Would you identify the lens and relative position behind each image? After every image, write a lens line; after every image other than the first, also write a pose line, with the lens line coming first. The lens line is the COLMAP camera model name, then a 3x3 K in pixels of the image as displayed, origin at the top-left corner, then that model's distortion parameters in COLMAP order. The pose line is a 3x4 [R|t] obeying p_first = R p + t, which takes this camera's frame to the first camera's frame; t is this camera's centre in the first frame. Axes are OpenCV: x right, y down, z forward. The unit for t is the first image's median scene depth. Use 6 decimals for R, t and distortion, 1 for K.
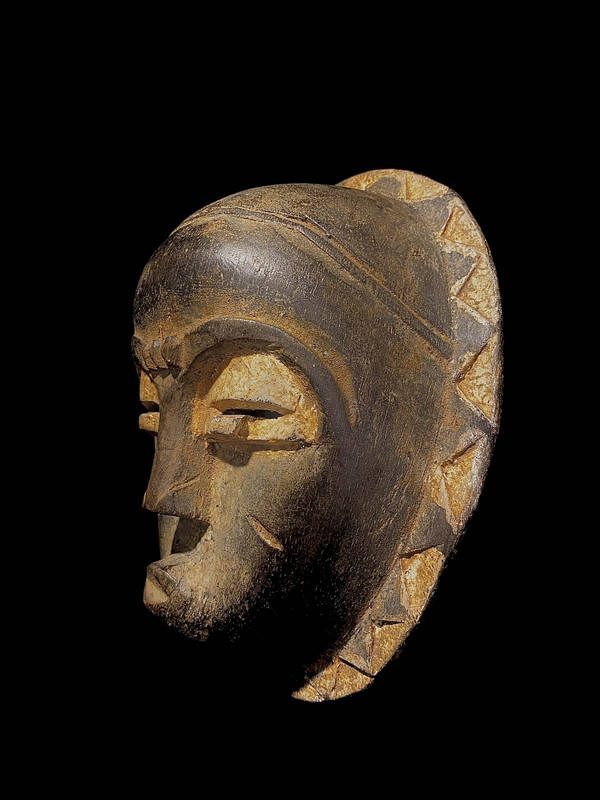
lens RADIAL K [[607.0, 0, 306.1], [0, 607.0, 399.6], [0, 0, 1]] dist [0.178809, -0.544526]
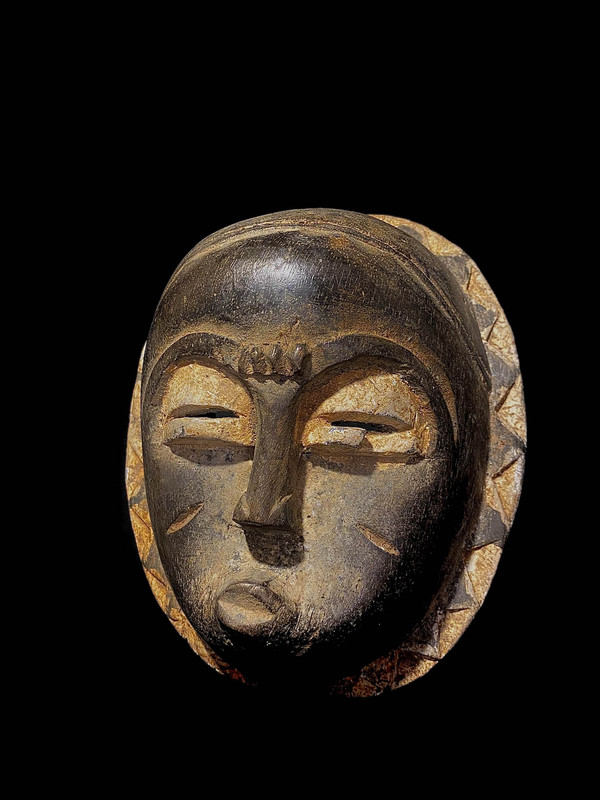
lens RADIAL K [[607.0, 0, 306.1], [0, 607.0, 399.6], [0, 0, 1]] dist [0.178809, -0.544526]
pose [[0.809113, 0.075569, 0.582774, -0.811372], [-0.062870, 0.997137, -0.042013, 0.027622], [-0.584280, -0.002646, 0.811548, 0.212104]]
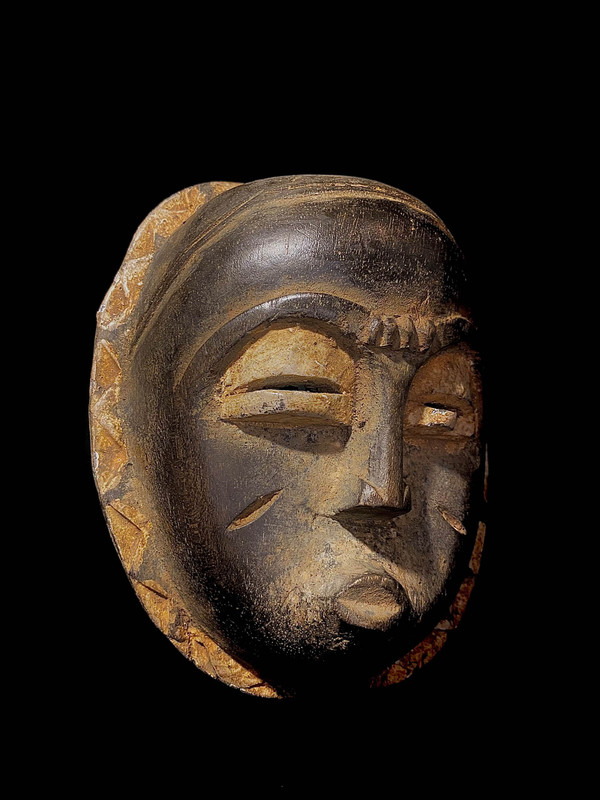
lens RADIAL K [[611.1, 0, 303.4], [0, 611.1, 387.4], [0, 0, 1]] dist [0.137006, -0.406756]
pose [[0.322074, 0.125453, 0.938366, -1.216925], [-0.083936, 0.991062, -0.103689, 0.119702], [-0.942986, -0.045368, 0.329725, 0.905911]]
